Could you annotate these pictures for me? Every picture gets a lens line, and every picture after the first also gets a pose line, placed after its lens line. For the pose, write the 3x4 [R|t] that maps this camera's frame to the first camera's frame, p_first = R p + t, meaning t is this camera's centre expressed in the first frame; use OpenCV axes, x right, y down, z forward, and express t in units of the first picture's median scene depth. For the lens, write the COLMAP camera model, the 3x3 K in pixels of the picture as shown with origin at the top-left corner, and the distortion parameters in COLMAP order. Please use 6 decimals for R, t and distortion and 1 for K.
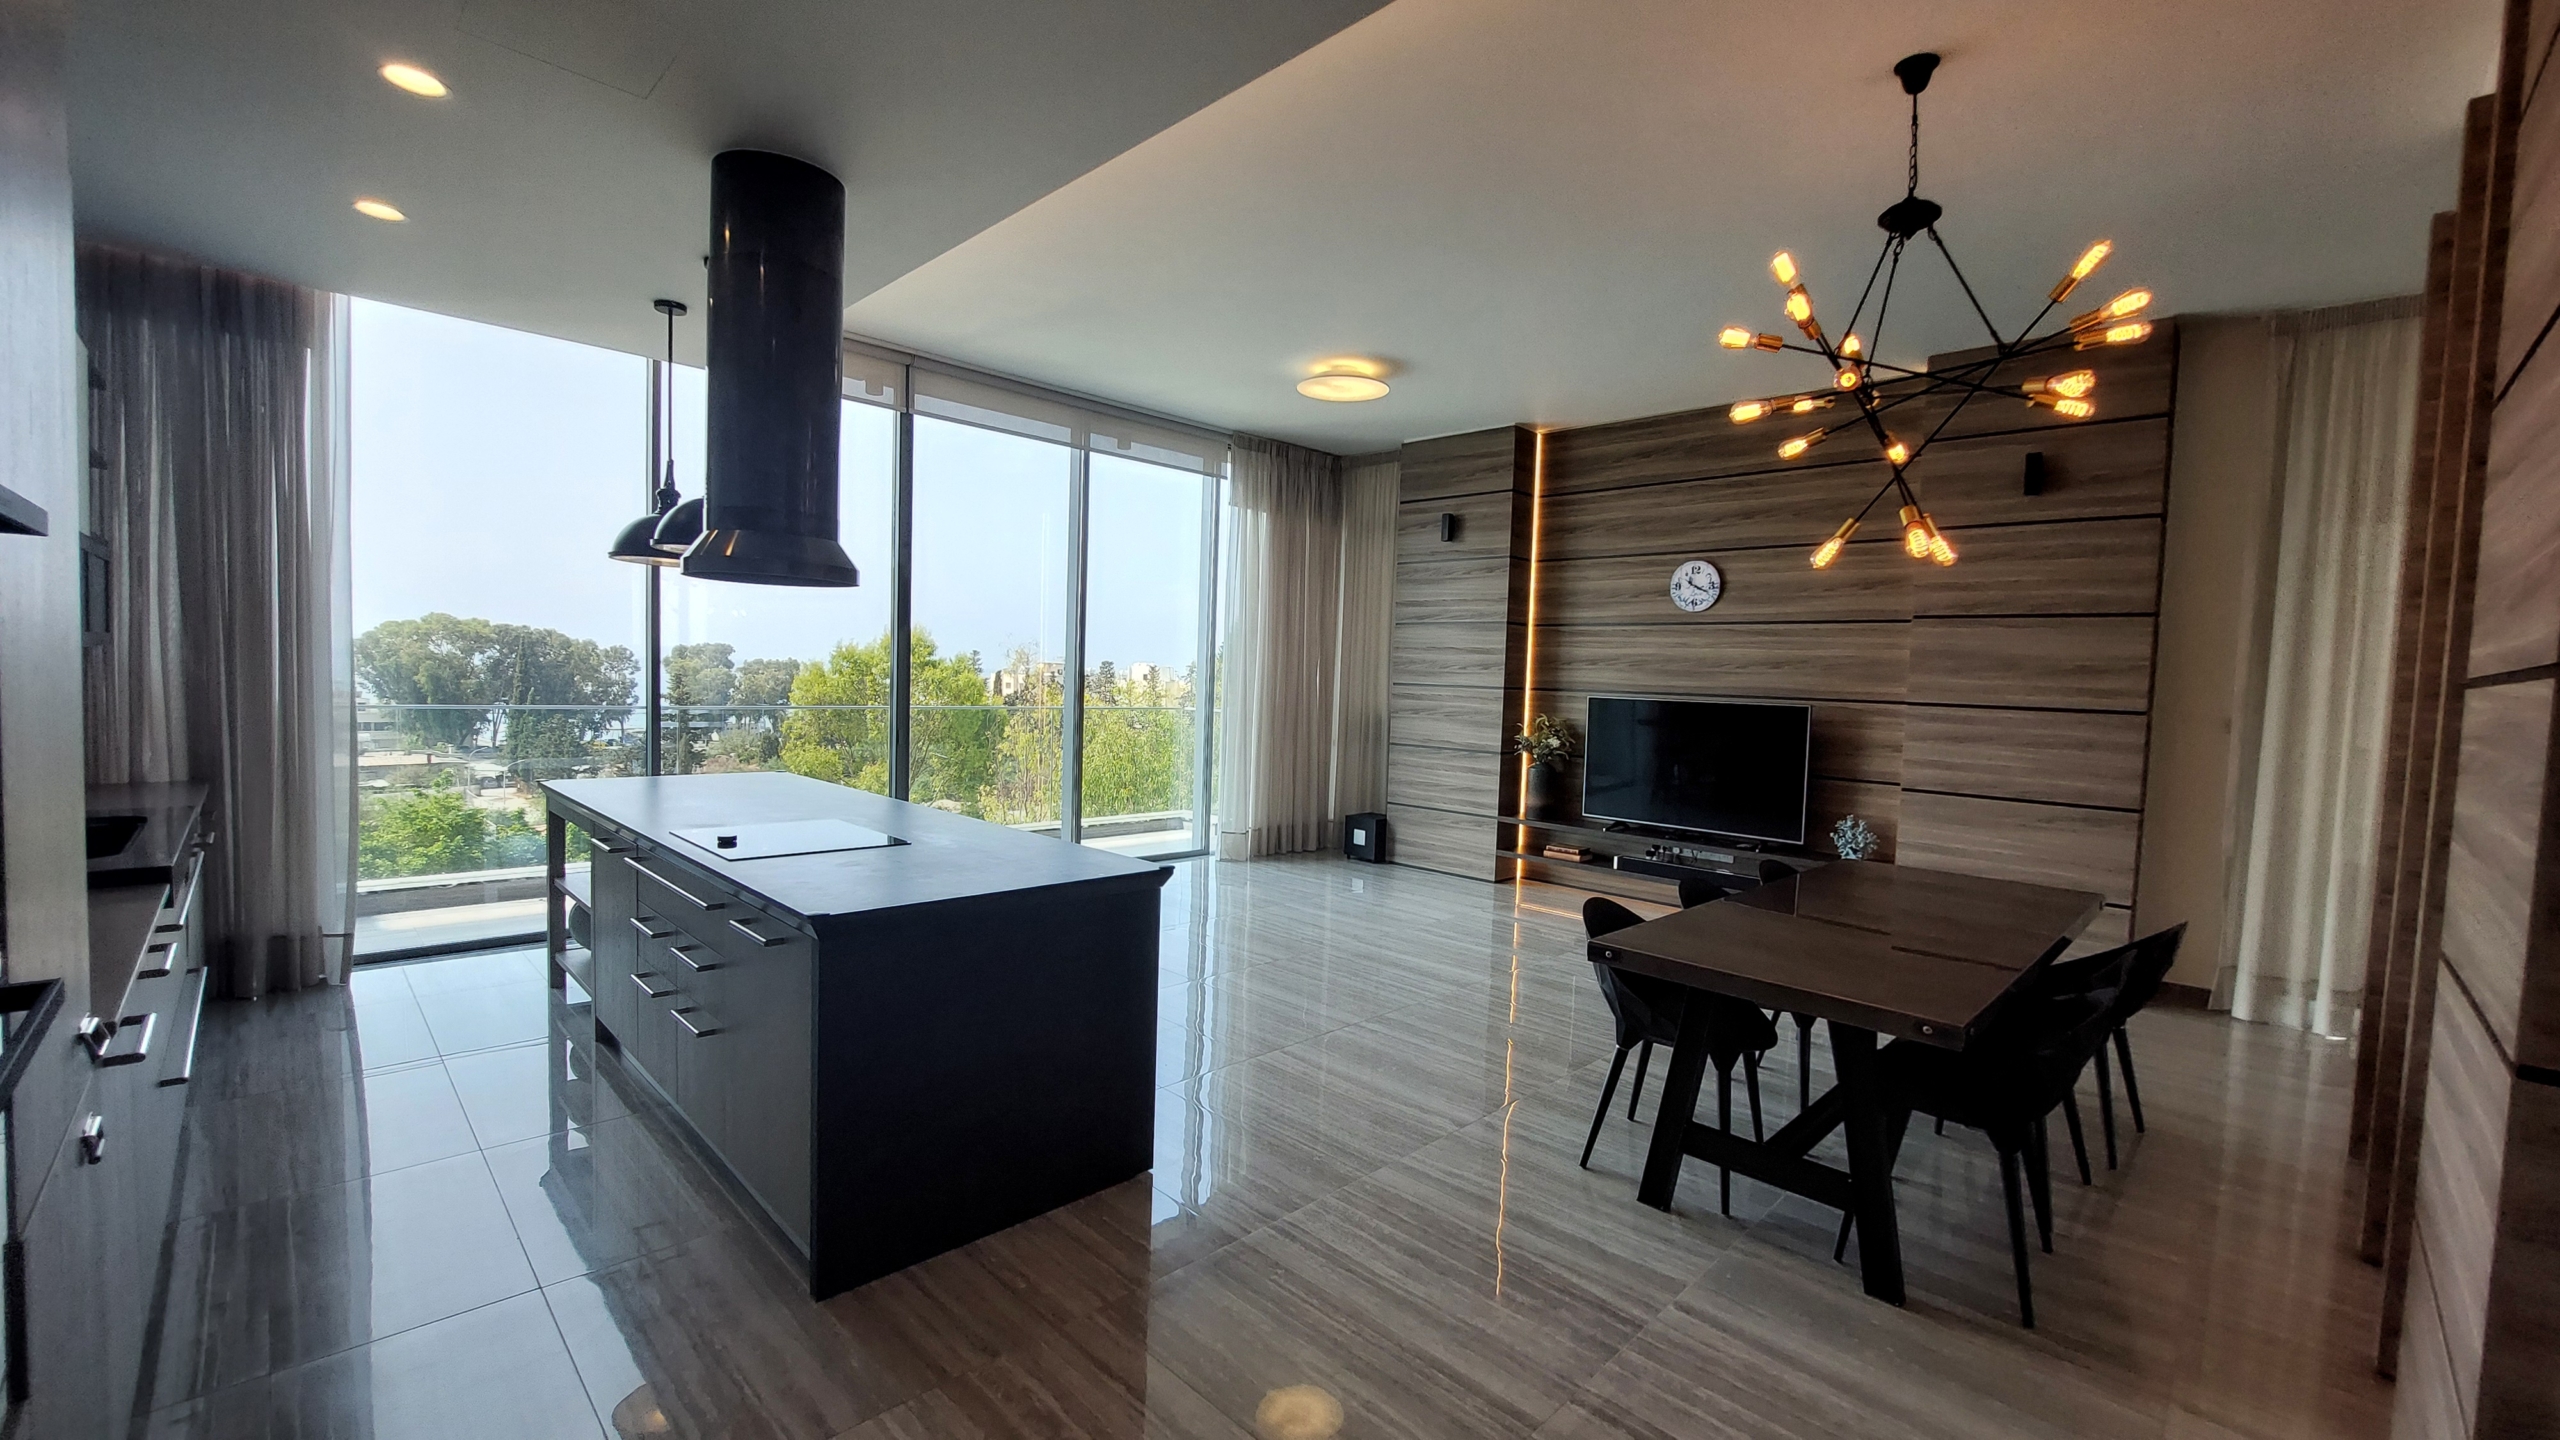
lens RADIAL K [[1012.9, 0, 1301.1], [0, 1012.9, 728.8], [0, 0, 1]] dist [-0.009348, -0.007533]
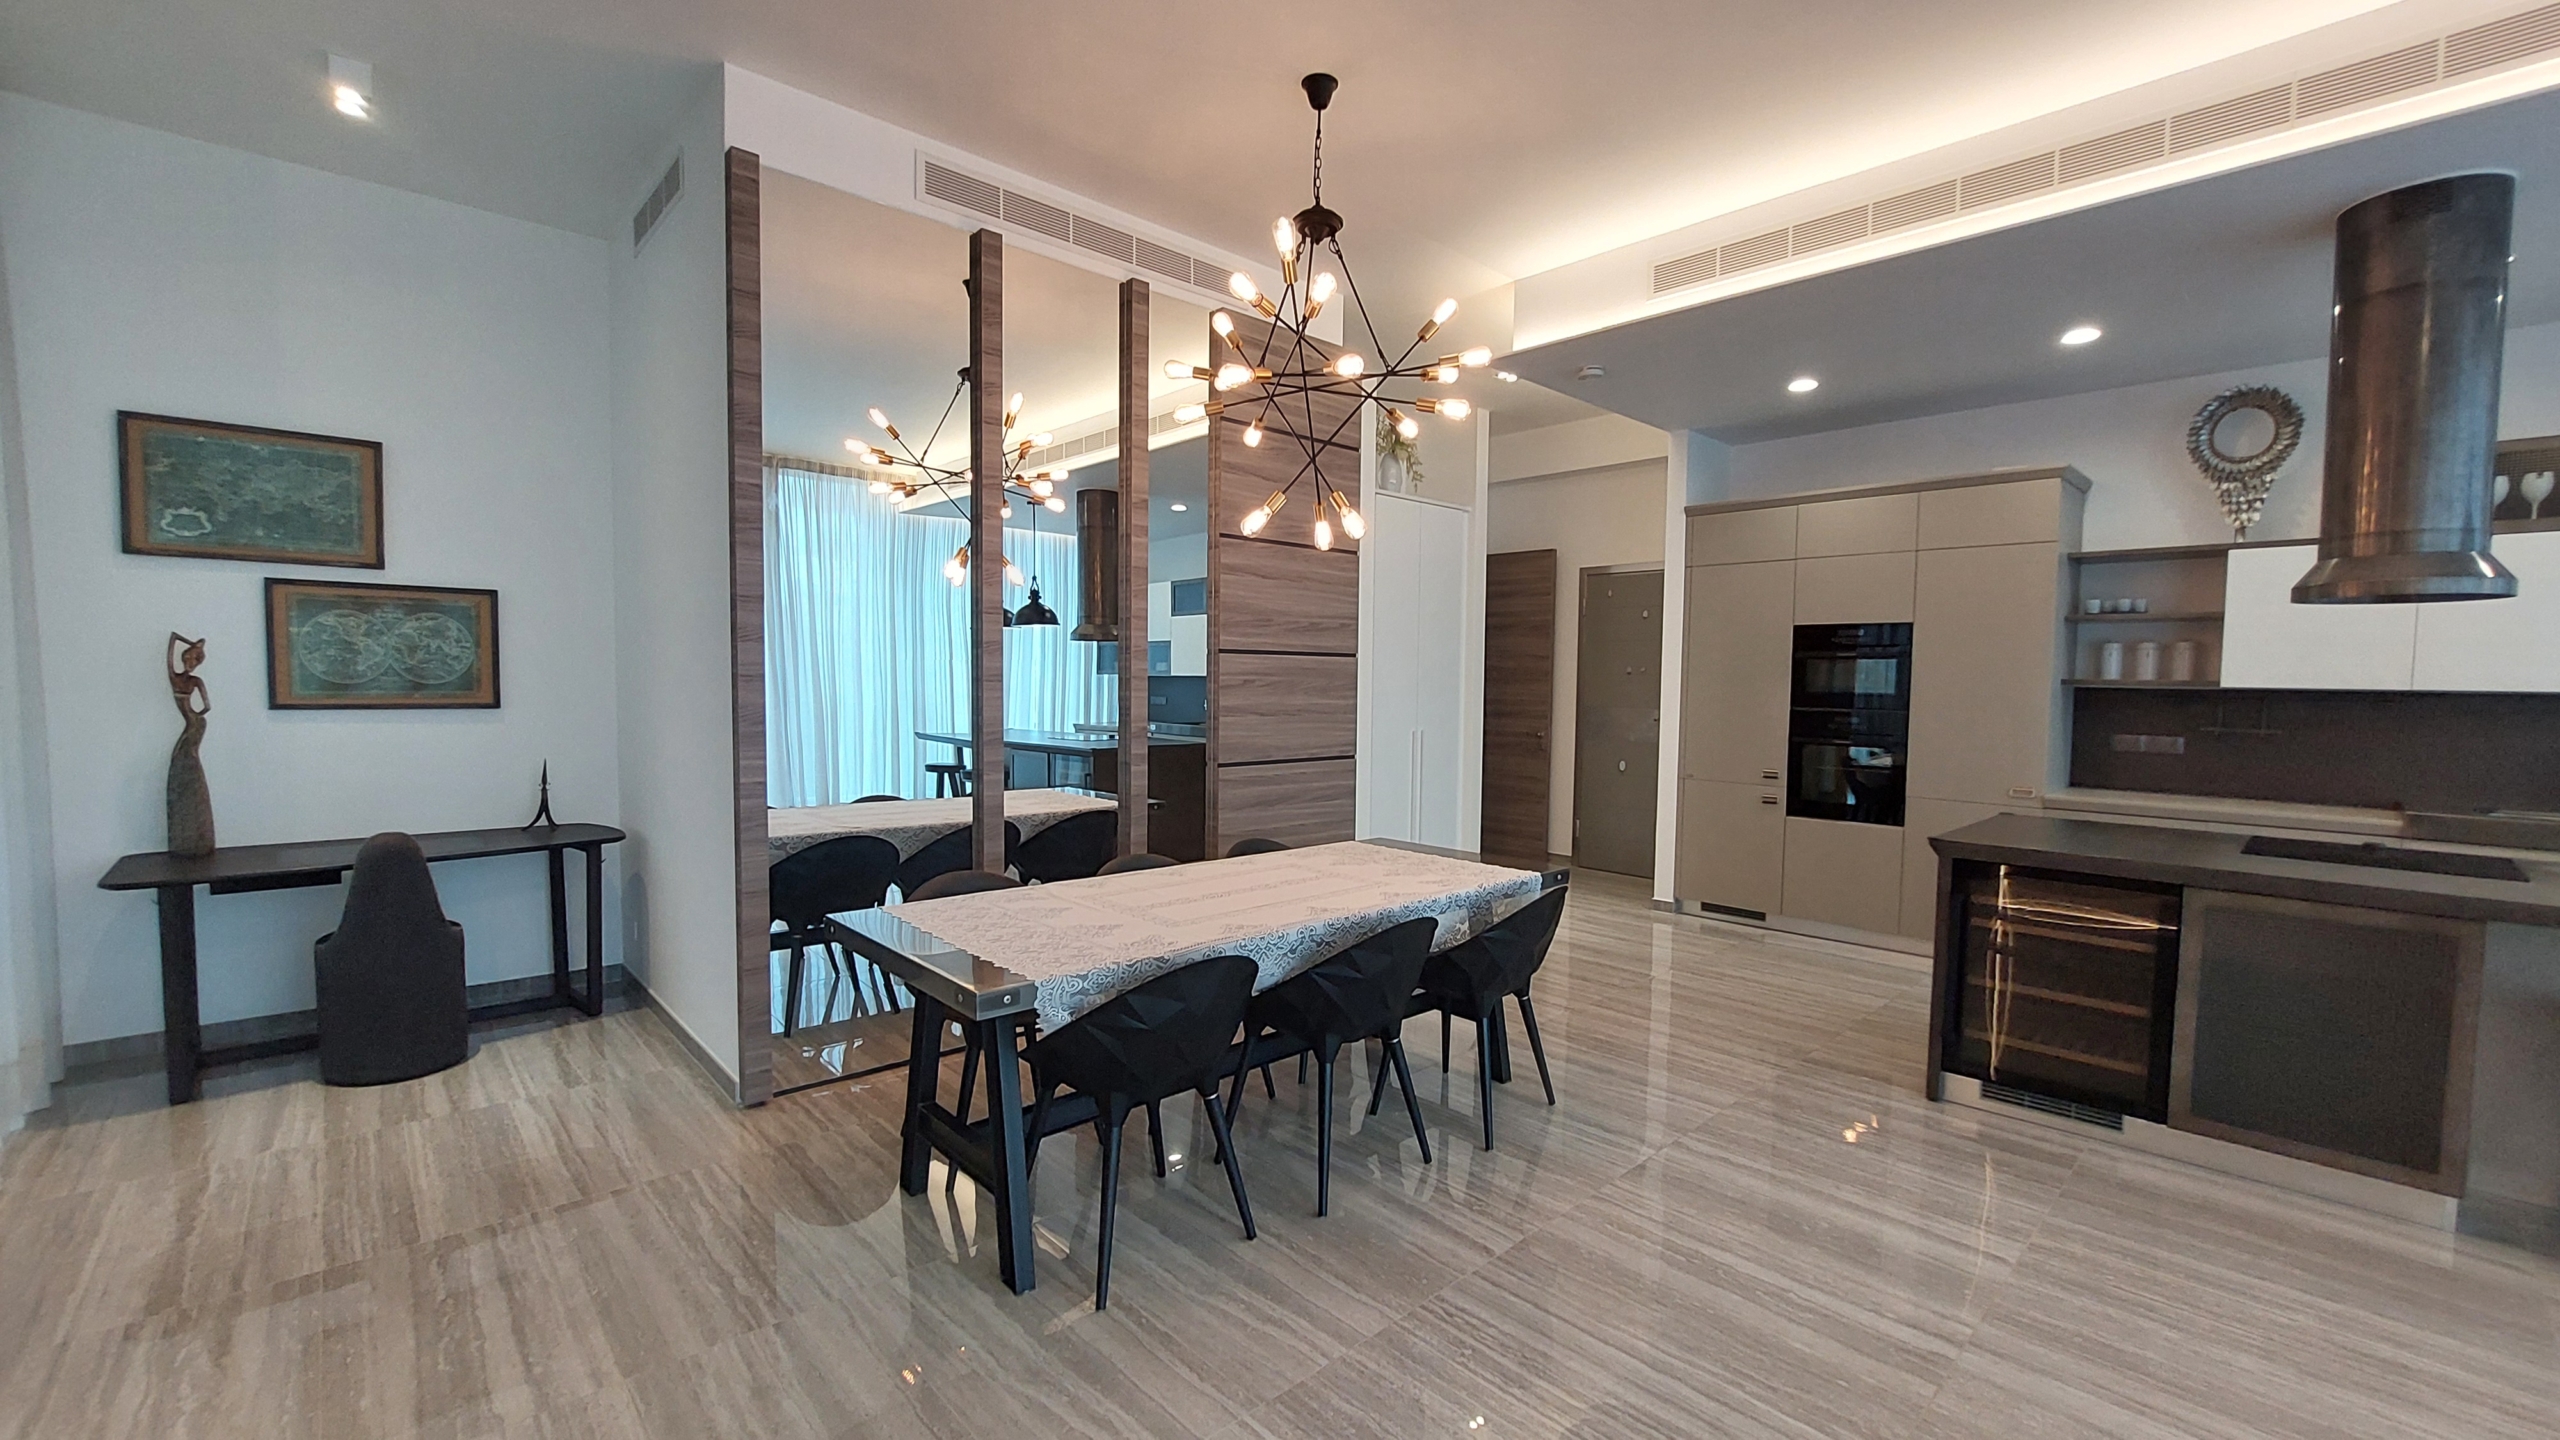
lens RADIAL K [[1024.7, 0, 1288.5], [0, 1024.7, 735.5], [0, 0, 1]] dist [-0.021704, 0.003104]
pose [[-0.997812, -0.050034, 0.043225, 0.245148], [-0.044999, 0.992857, 0.110497, -0.035285], [-0.048445, 0.108310, -0.992936, 0.944898]]
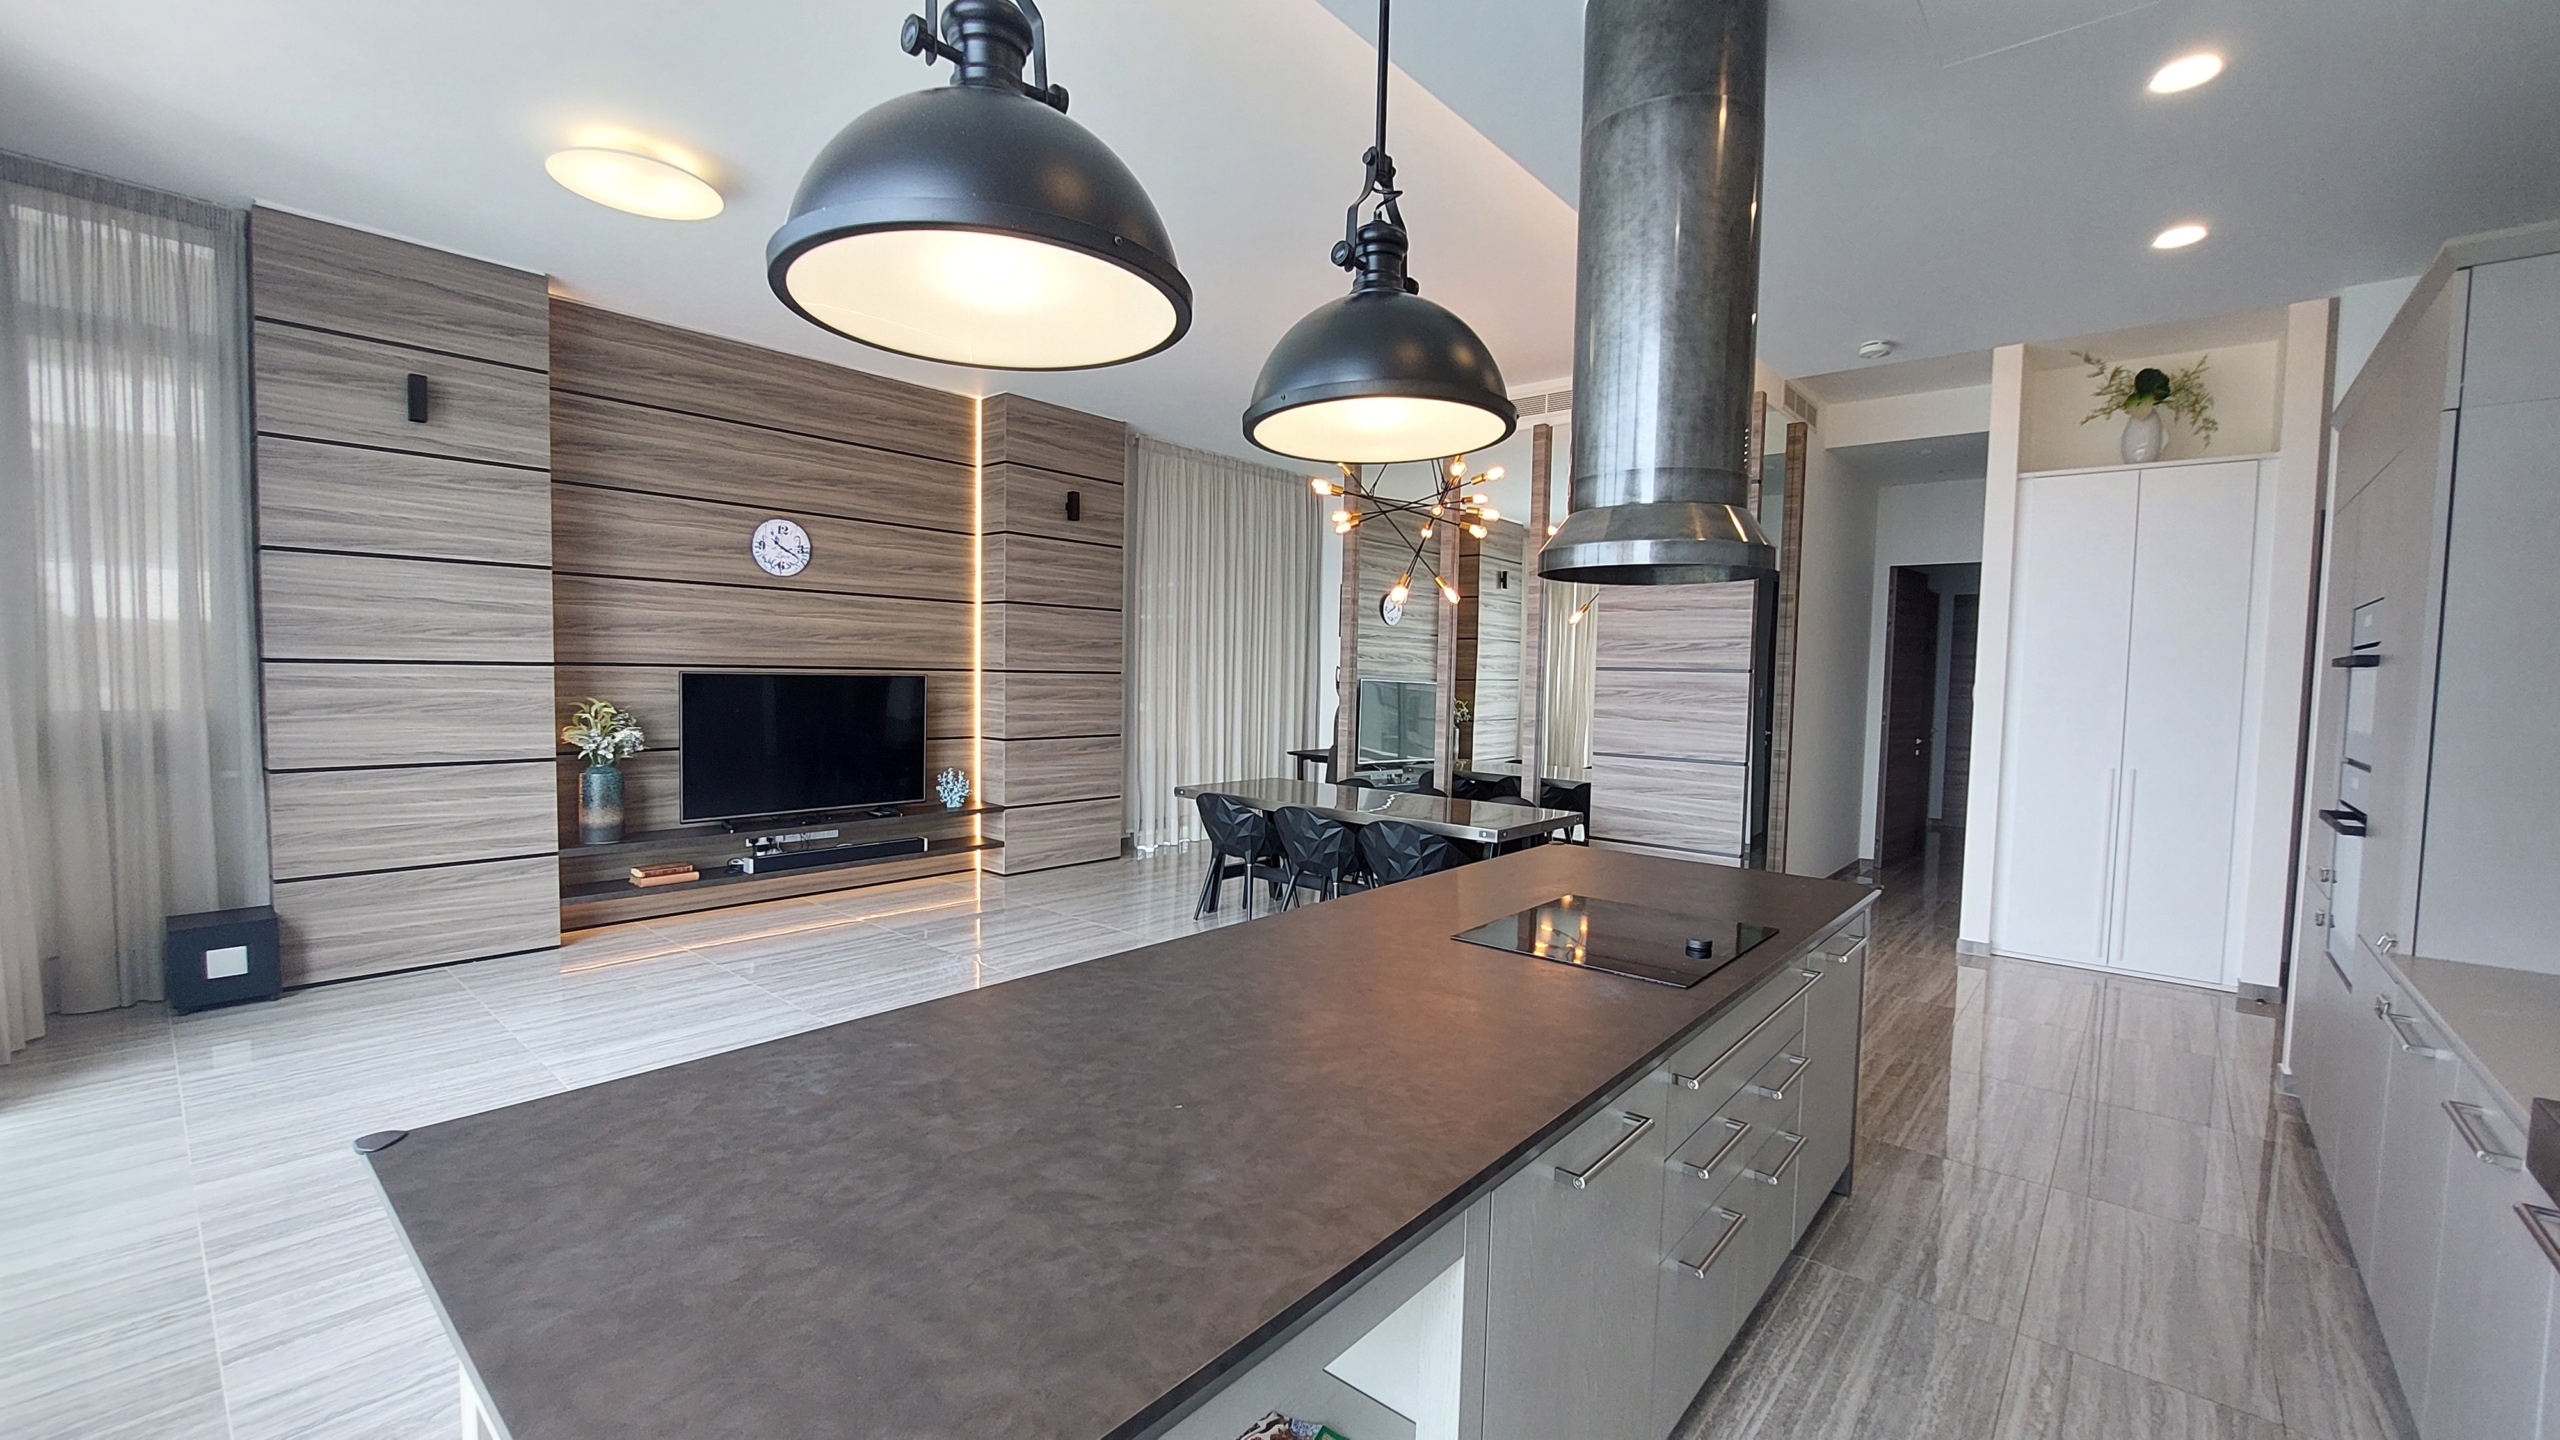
lens RADIAL K [[1024.7, 0, 1288.5], [0, 1024.7, 735.5], [0, 0, 1]] dist [-0.021704, 0.003104]
pose [[-0.057450, -0.099300, 0.993398, -0.560812], [0.025875, 0.994559, 0.100912, -0.052864], [-0.998013, 0.031502, -0.054568, 0.592930]]
